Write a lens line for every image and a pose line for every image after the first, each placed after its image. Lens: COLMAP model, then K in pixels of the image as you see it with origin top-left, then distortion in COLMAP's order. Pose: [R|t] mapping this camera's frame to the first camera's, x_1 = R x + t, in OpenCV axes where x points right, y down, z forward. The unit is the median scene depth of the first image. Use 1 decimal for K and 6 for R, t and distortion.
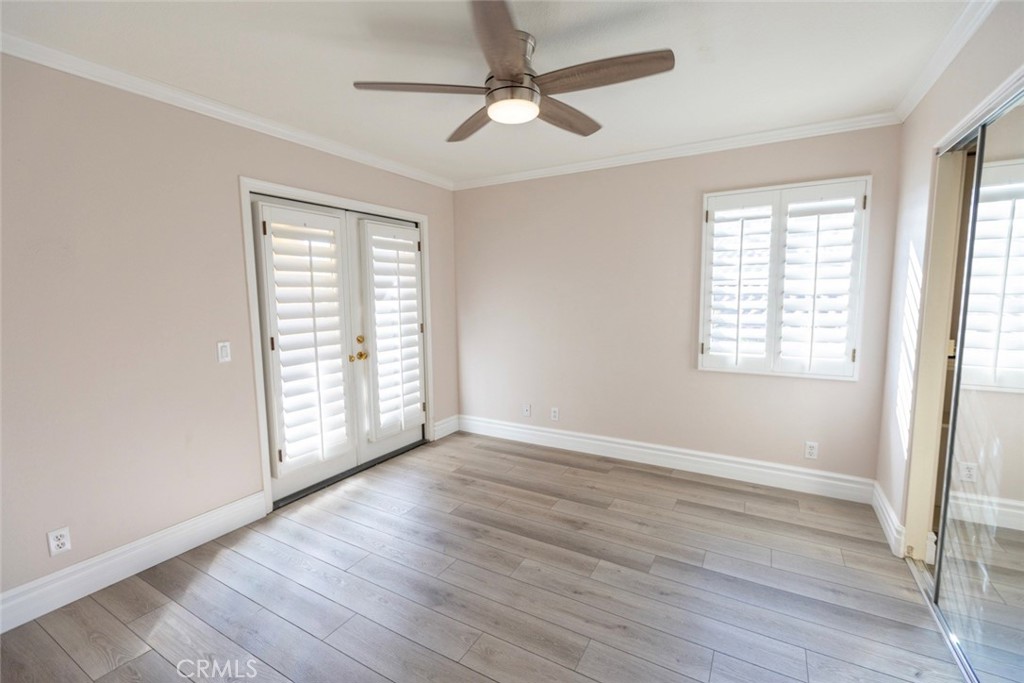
lens RADIAL K [[451.7, 0, 508.1], [0, 451.7, 342.0], [0, 0, 1]] dist [-0.000390, -0.001500]
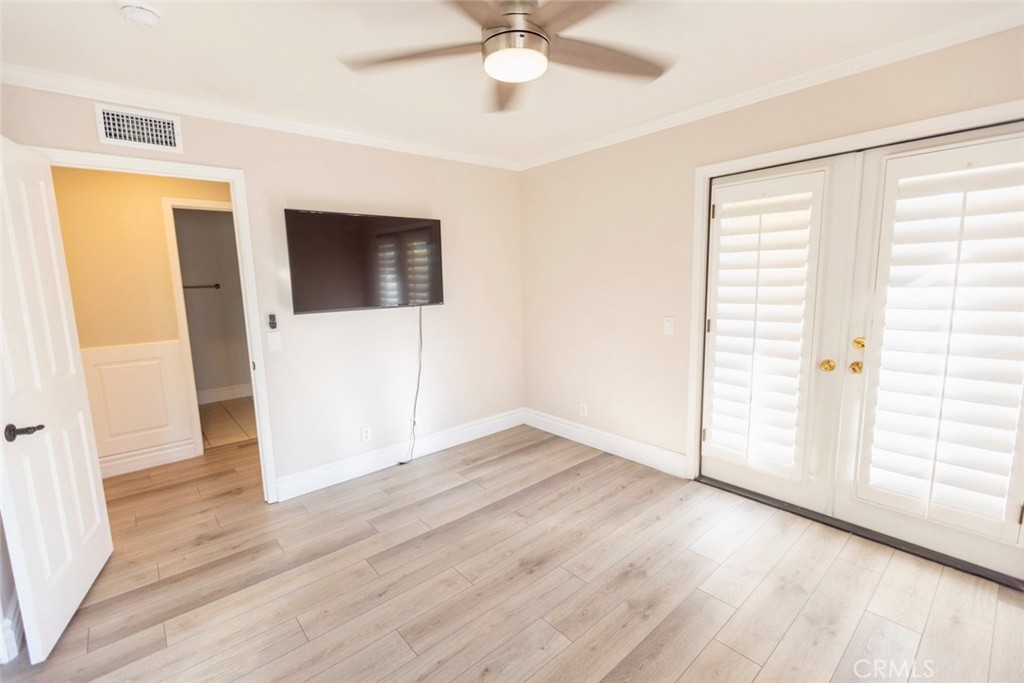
lens RADIAL K [[451.7, 0, 509.9], [0, 451.7, 342.0], [0, 0, 1]] dist [-0.000390, -0.001500]
pose [[-0.333299, 0.156888, -0.929676, 0.496545], [-0.071404, 0.979026, 0.190815, -0.105111], [0.940113, 0.129981, -0.315106, 0.767580]]
